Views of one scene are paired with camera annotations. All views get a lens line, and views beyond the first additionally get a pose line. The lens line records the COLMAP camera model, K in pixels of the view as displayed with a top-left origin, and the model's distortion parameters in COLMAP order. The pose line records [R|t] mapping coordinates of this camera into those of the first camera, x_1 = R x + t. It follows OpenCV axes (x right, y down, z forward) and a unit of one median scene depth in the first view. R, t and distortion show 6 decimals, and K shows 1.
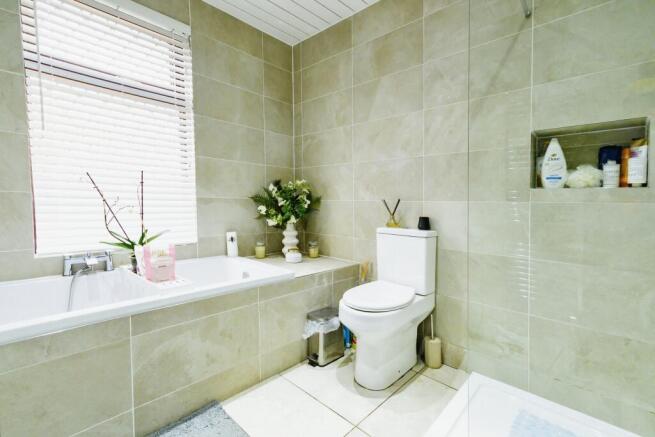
lens RADIAL K [[295.3, 0, 337.4], [0, 295.3, 208.9], [0, 0, 1]] dist [0.000135, 0.000152]
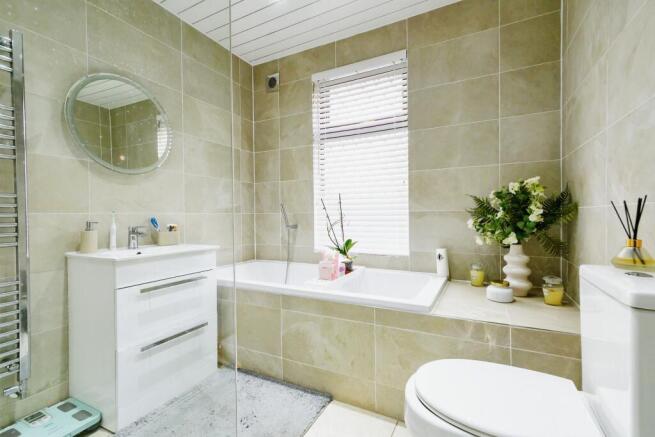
lens RADIAL K [[290.4, 0, 328.1], [0, 290.4, 222.3], [0, 0, 1]] dist [-0.001129, -0.000025]
pose [[0.255464, -0.001005, -0.966818, 0.427765], [-0.002054, 0.999997, -0.001582, -0.000098], [0.966816, 0.002390, 0.255461, 0.470246]]
